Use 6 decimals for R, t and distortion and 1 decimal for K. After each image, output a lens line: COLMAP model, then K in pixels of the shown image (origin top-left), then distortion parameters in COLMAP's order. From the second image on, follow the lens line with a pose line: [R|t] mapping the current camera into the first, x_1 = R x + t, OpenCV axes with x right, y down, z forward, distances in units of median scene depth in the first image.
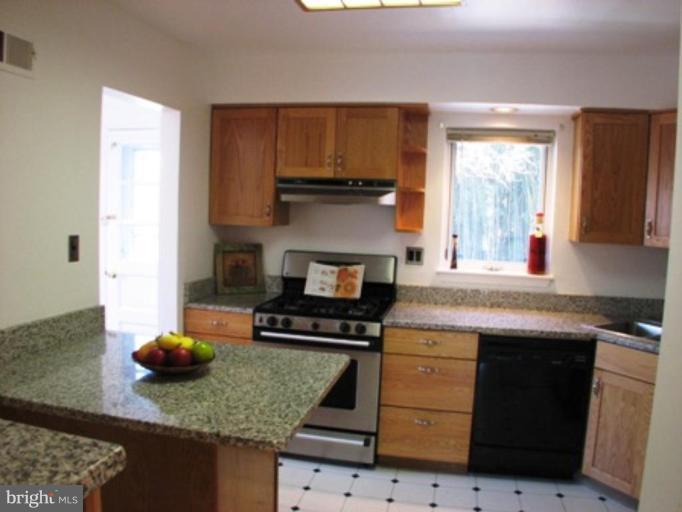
lens RADIAL K [[585.8, 0, 341.0], [0, 585.8, 256.0], [0, 0, 1]] dist [-0.097236, 0.004395]
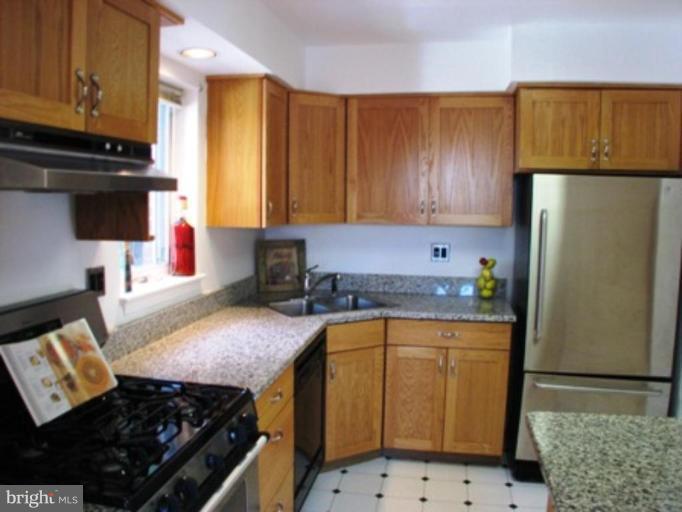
lens RADIAL K [[585.8, 0, 341.0], [0, 585.8, 256.0], [0, 0, 1]] dist [-0.097236, 0.004395]
pose [[-0.033518, -0.135264, 0.990243, -0.439282], [0.062583, 0.988571, 0.137154, -0.089105], [-0.997477, 0.066569, -0.024669, 0.821766]]
